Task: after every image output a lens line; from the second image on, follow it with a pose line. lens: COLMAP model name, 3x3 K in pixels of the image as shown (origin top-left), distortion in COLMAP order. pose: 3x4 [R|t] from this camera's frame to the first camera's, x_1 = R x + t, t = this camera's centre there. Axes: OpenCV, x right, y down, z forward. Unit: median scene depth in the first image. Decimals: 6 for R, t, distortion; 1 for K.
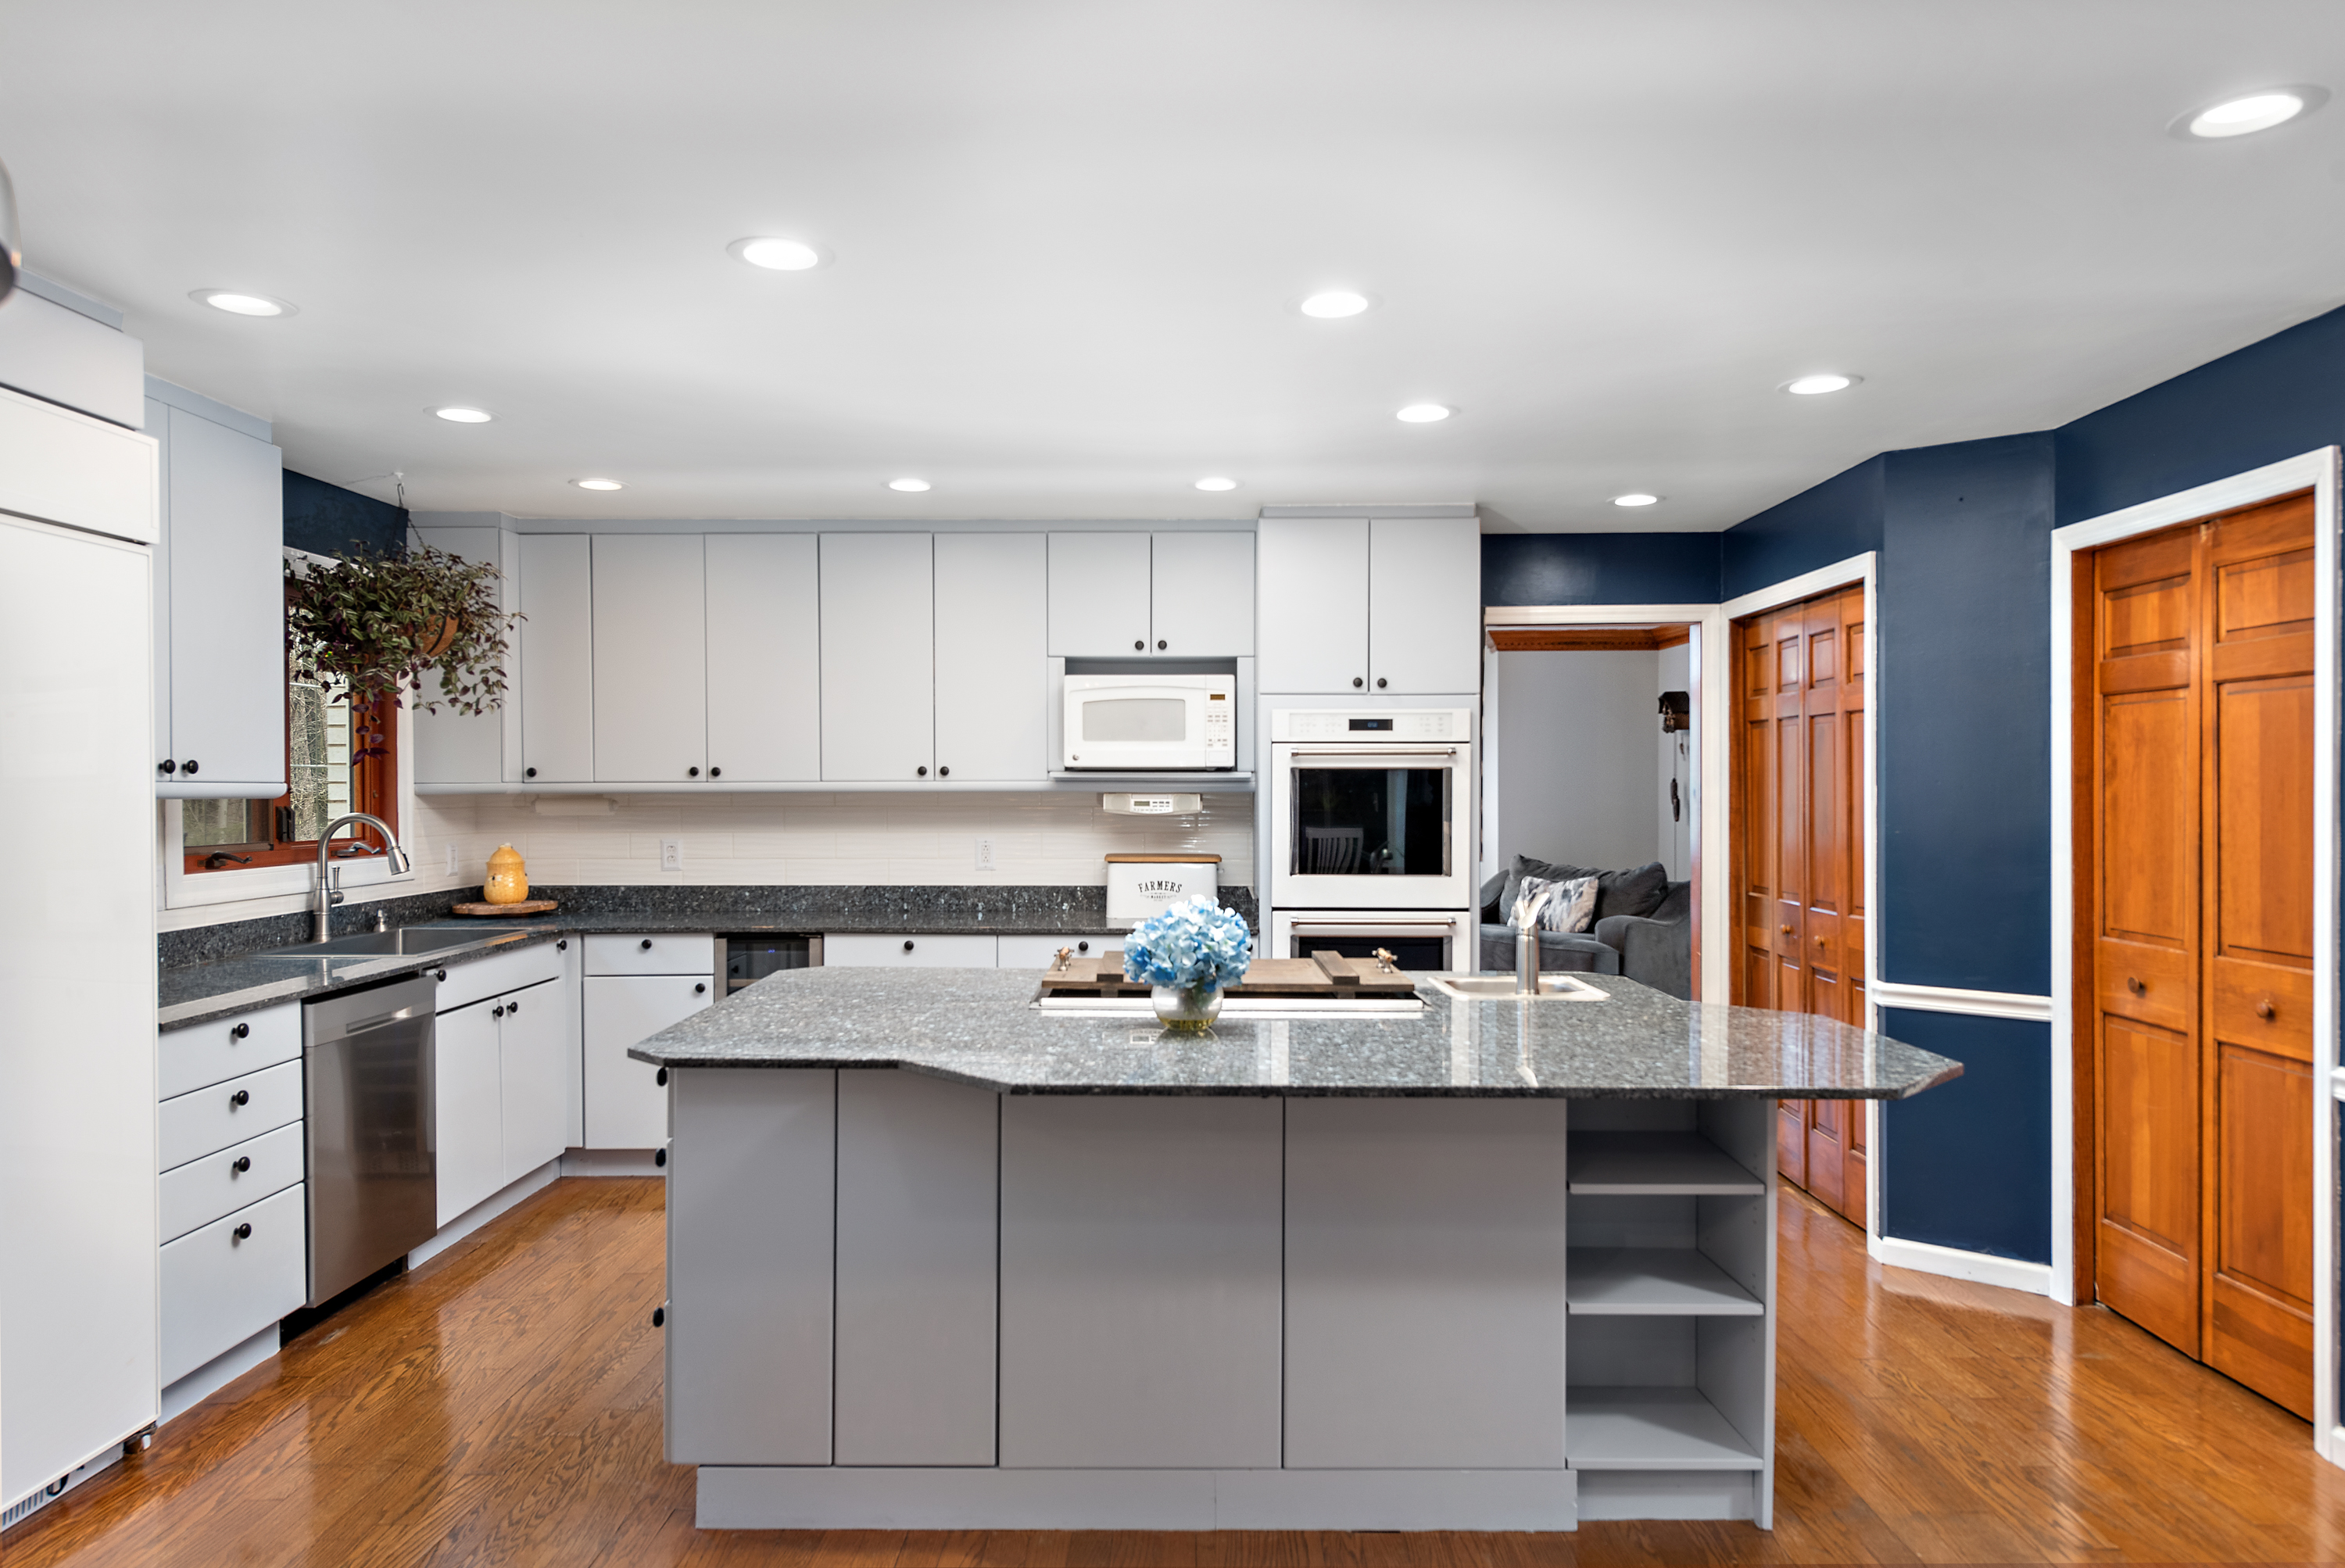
lens RADIAL K [[1494.7, 0, 1165.4], [0, 1494.7, 798.6], [0, 0, 1]] dist [0.002715, -0.008075]
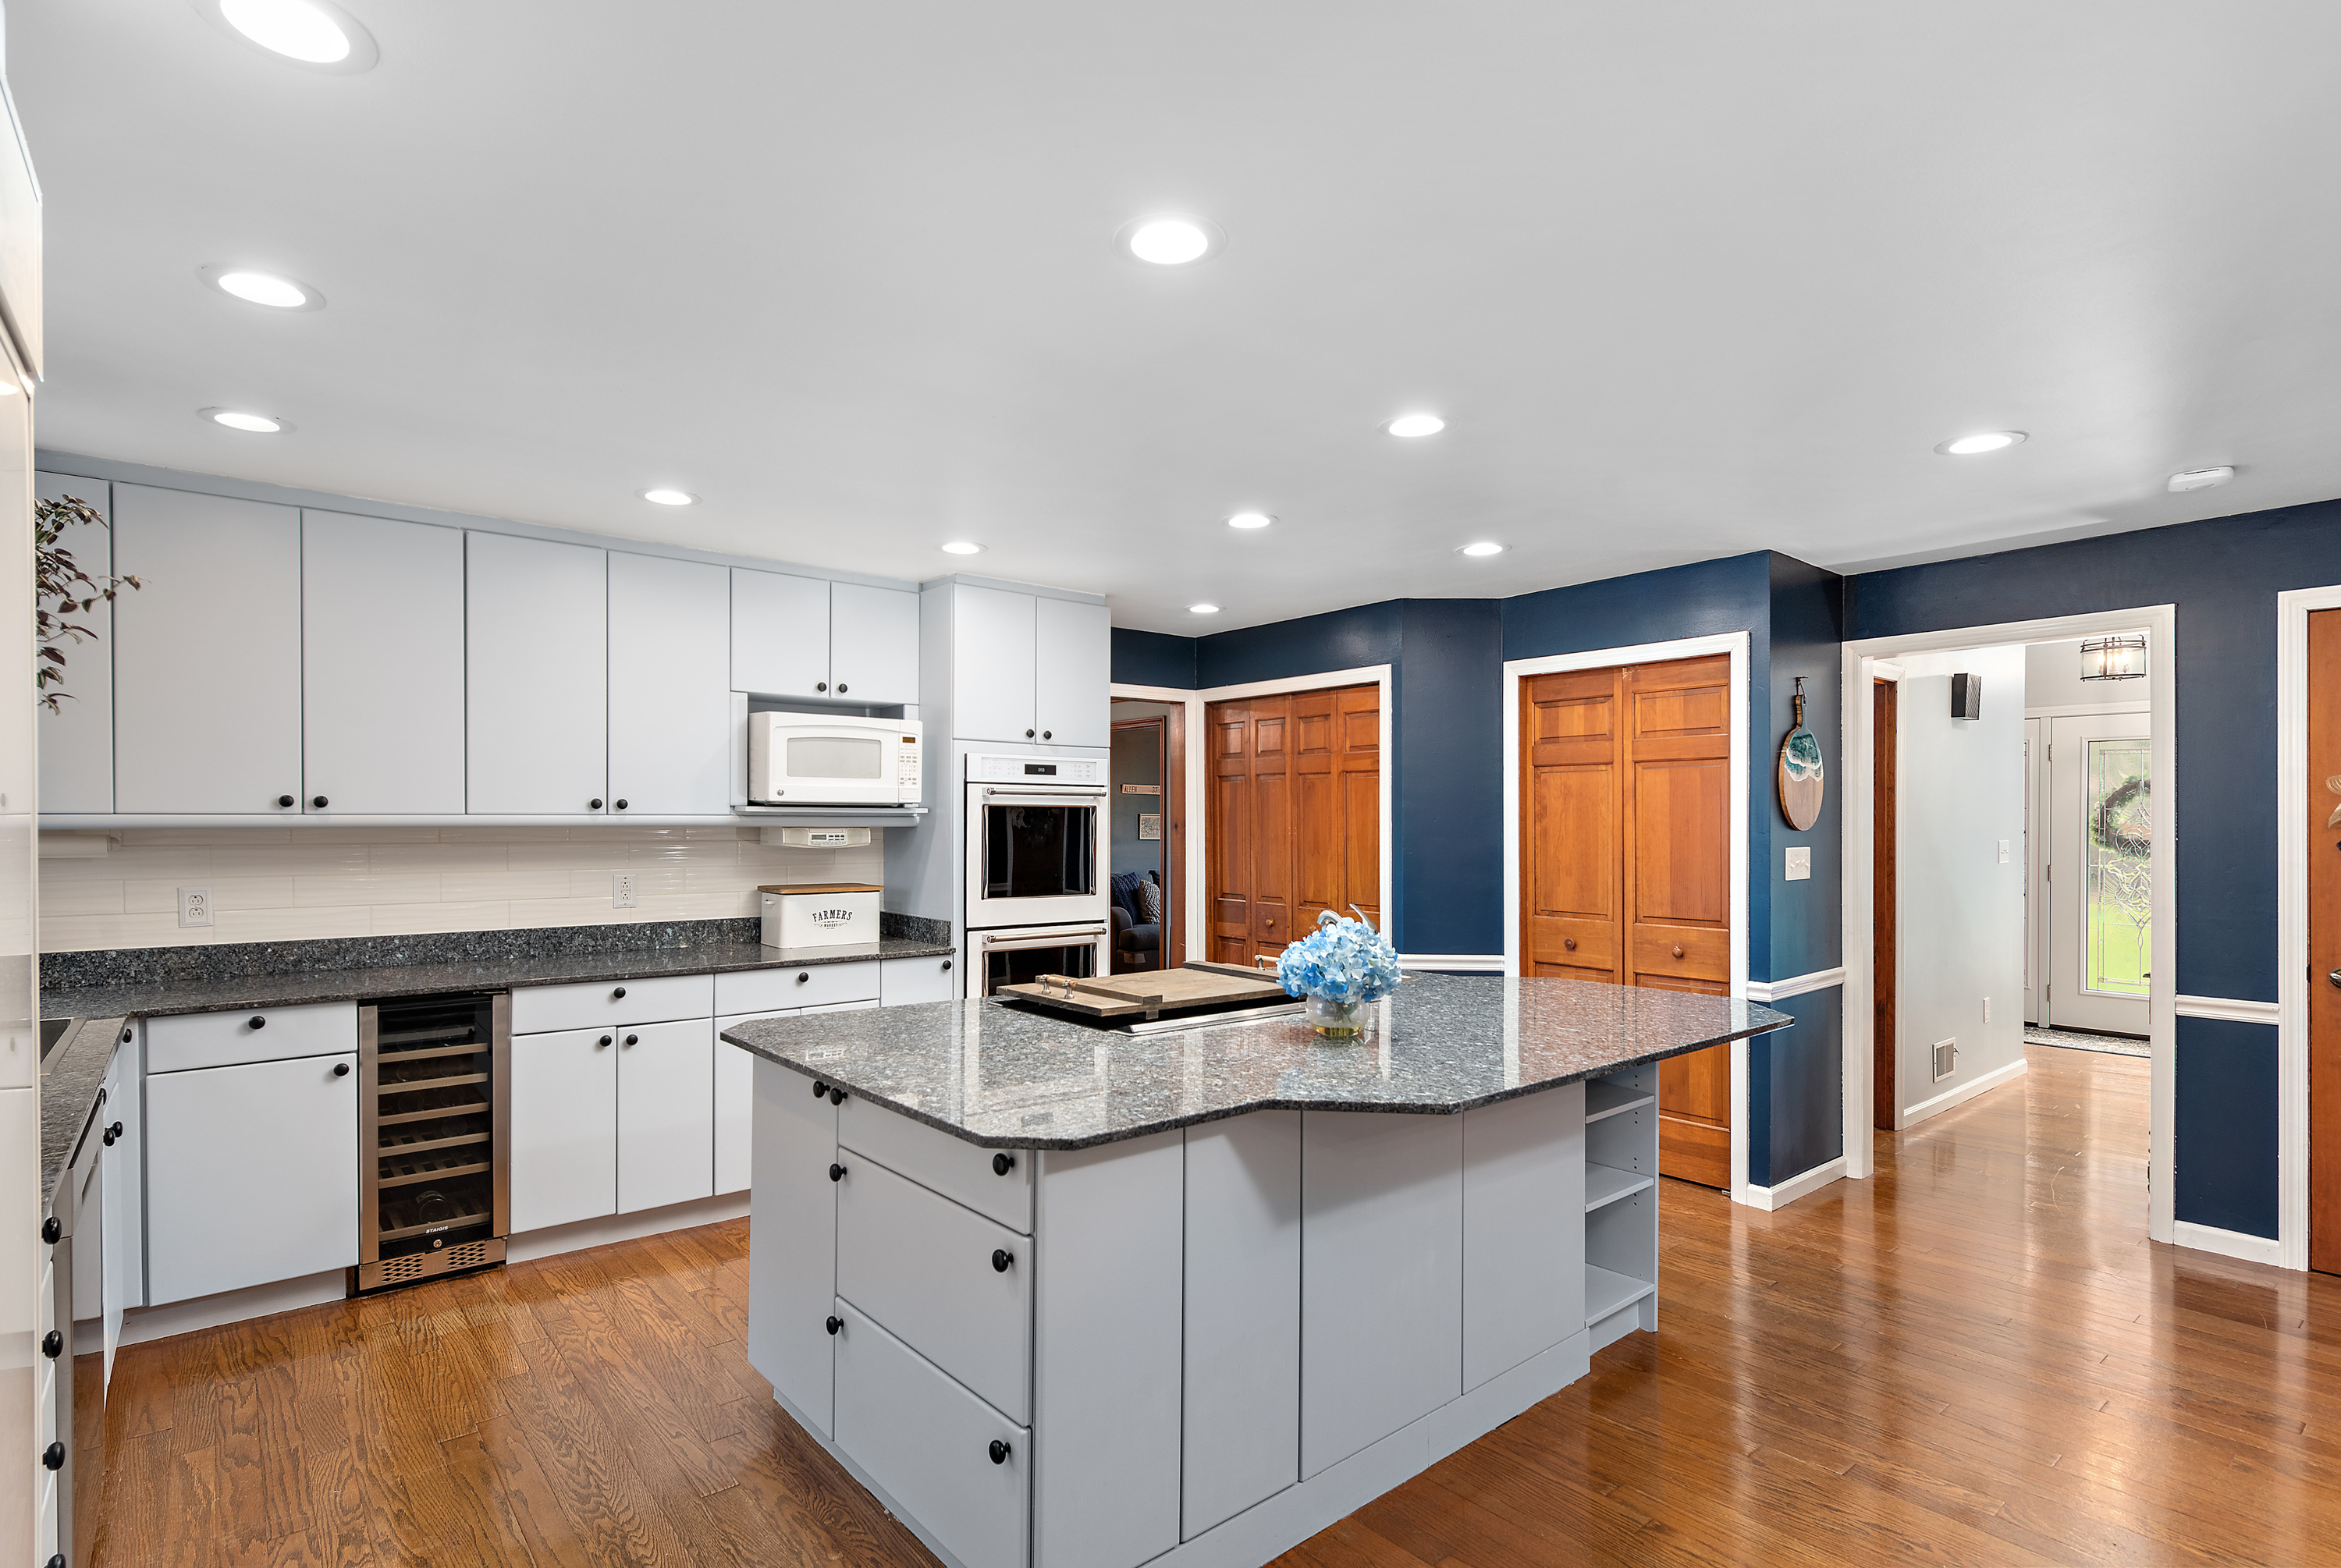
lens RADIAL K [[1143.8, 0, 1140.0], [0, 1143.8, 817.3], [0, 0, 1]] dist [0.000544, -0.004048]
pose [[0.764610, 0.004309, 0.644479, -0.387952], [0.002971, 0.999943, -0.010210, -0.002105], [-0.644486, 0.009721, 0.764554, 0.254398]]
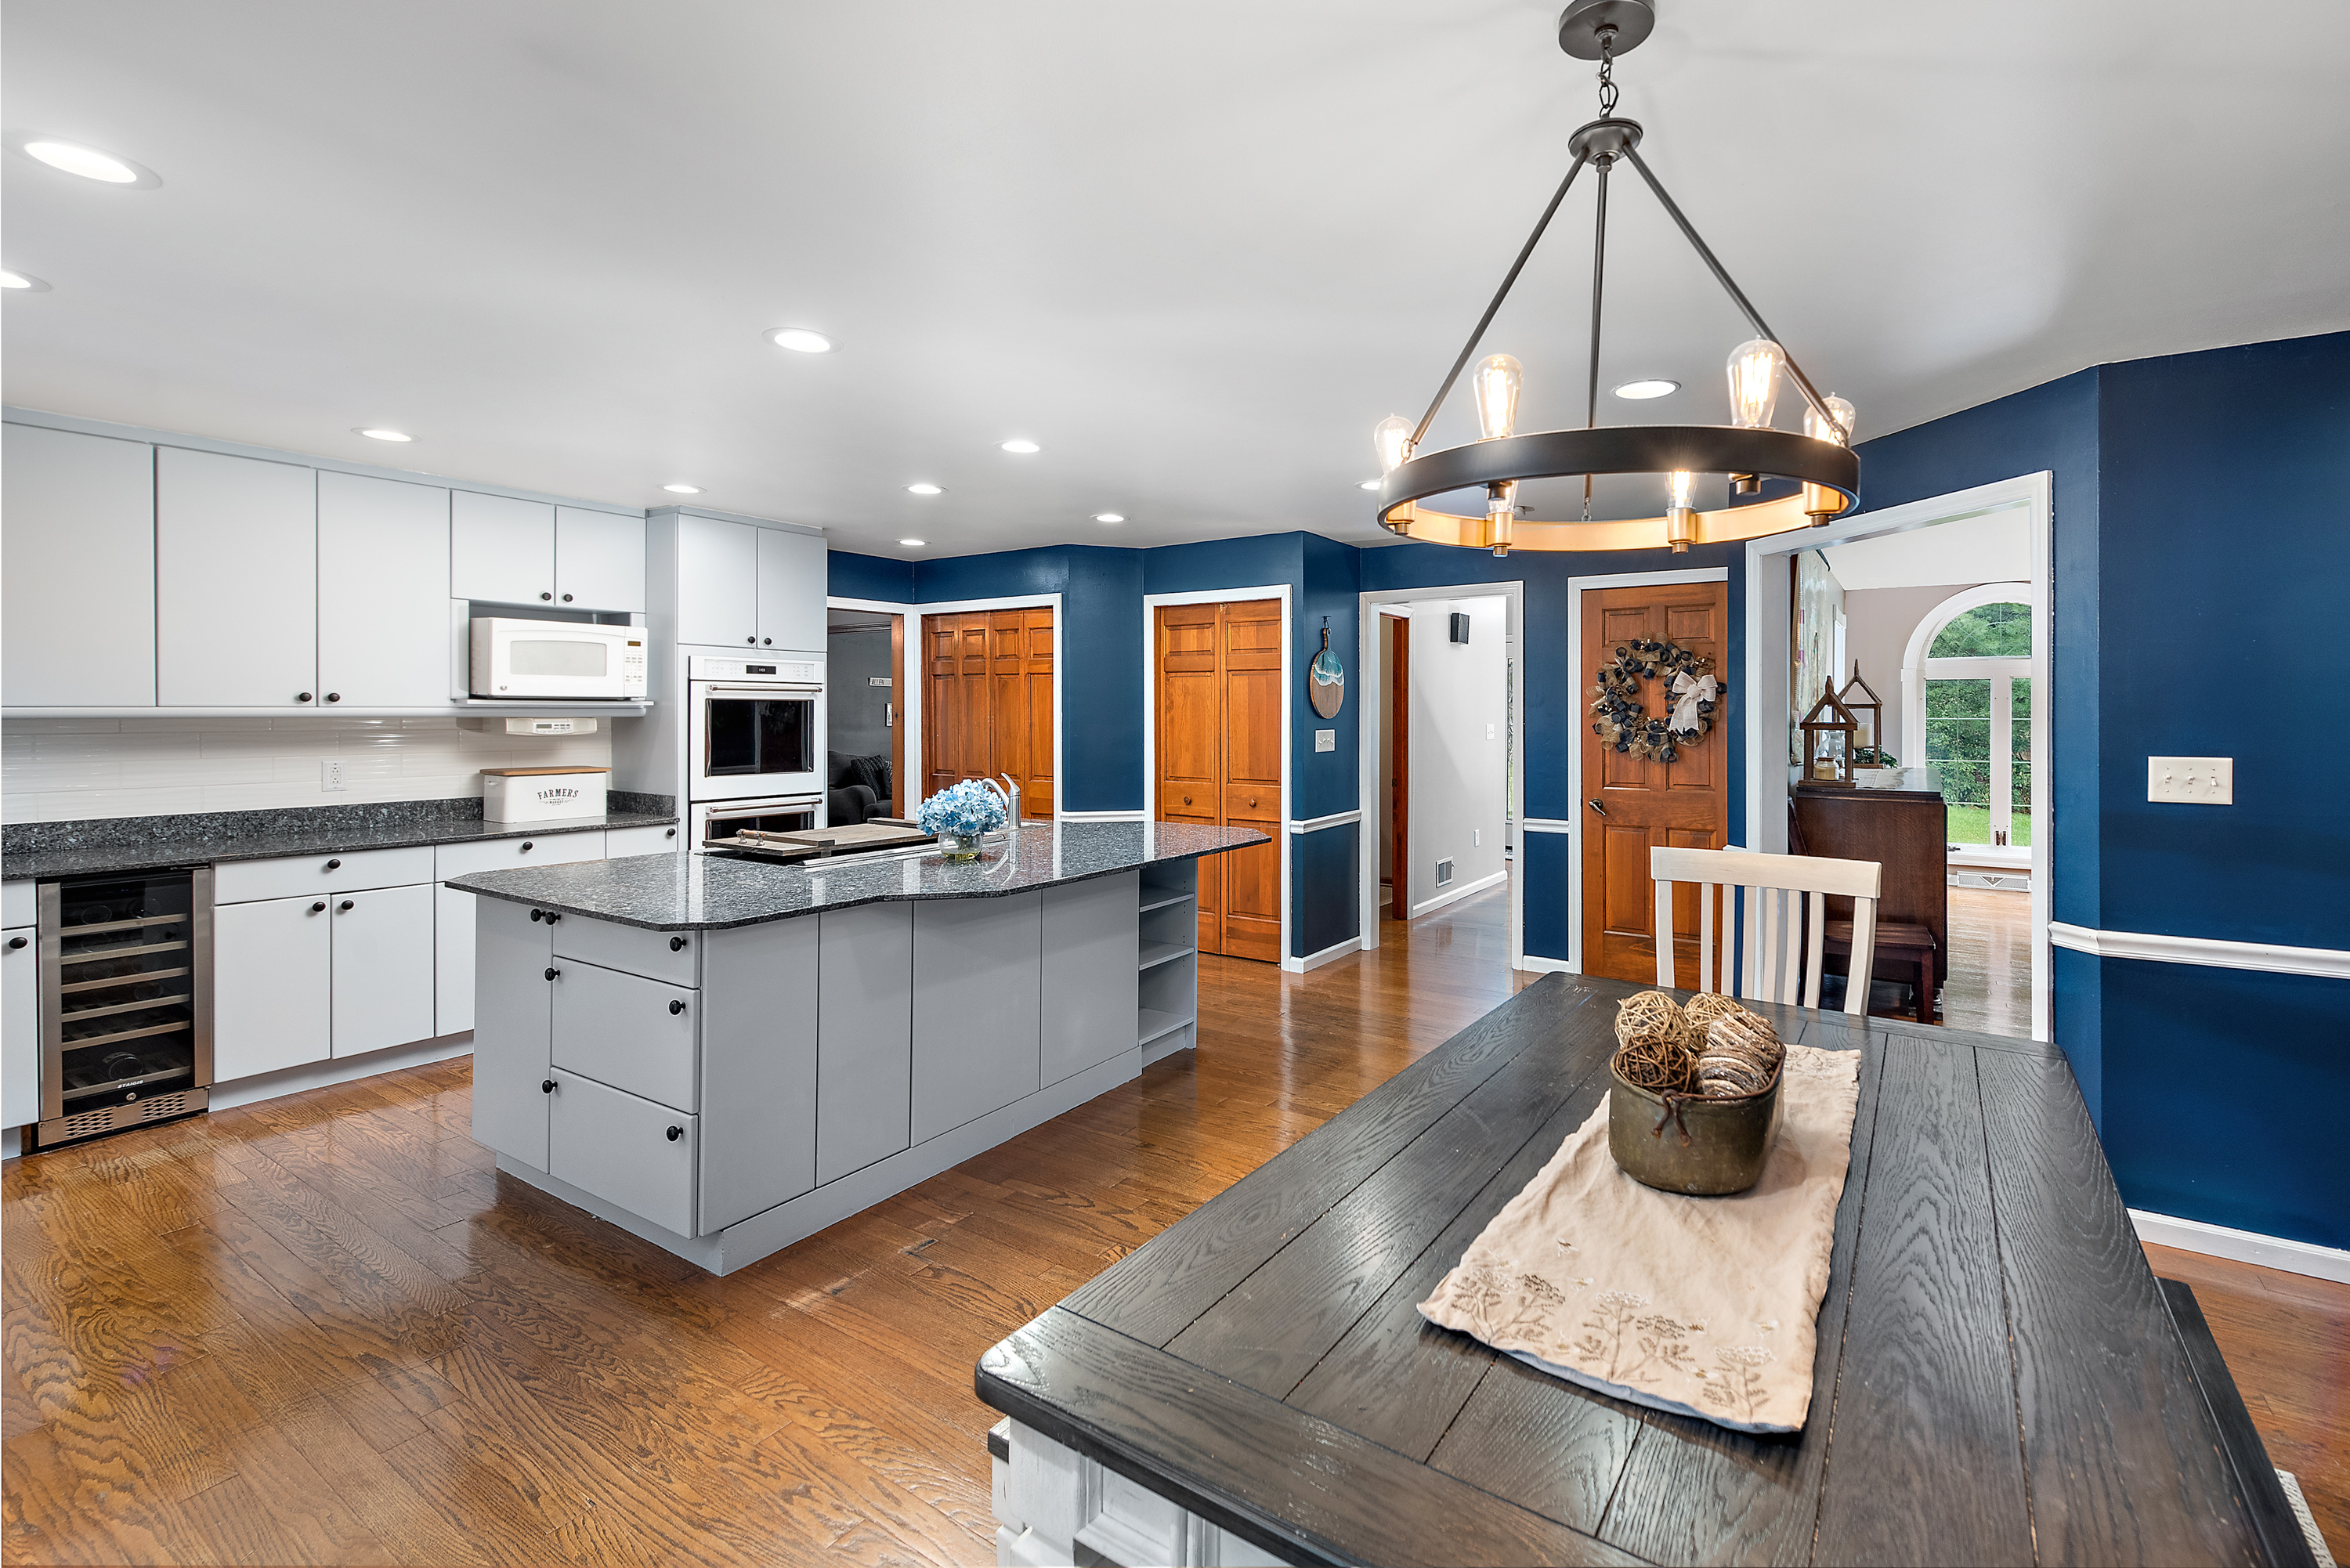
lens RADIAL K [[1019.8, 0, 1298.5], [0, 1019.8, 713.5], [0, 0, 1]] dist [-0.001891, -0.002190]
pose [[0.494214, -0.000758, 0.869340, -0.464135], [0.003781, 0.999992, -0.001278, -0.003863], [-0.869332, 0.003918, 0.494213, 0.058838]]
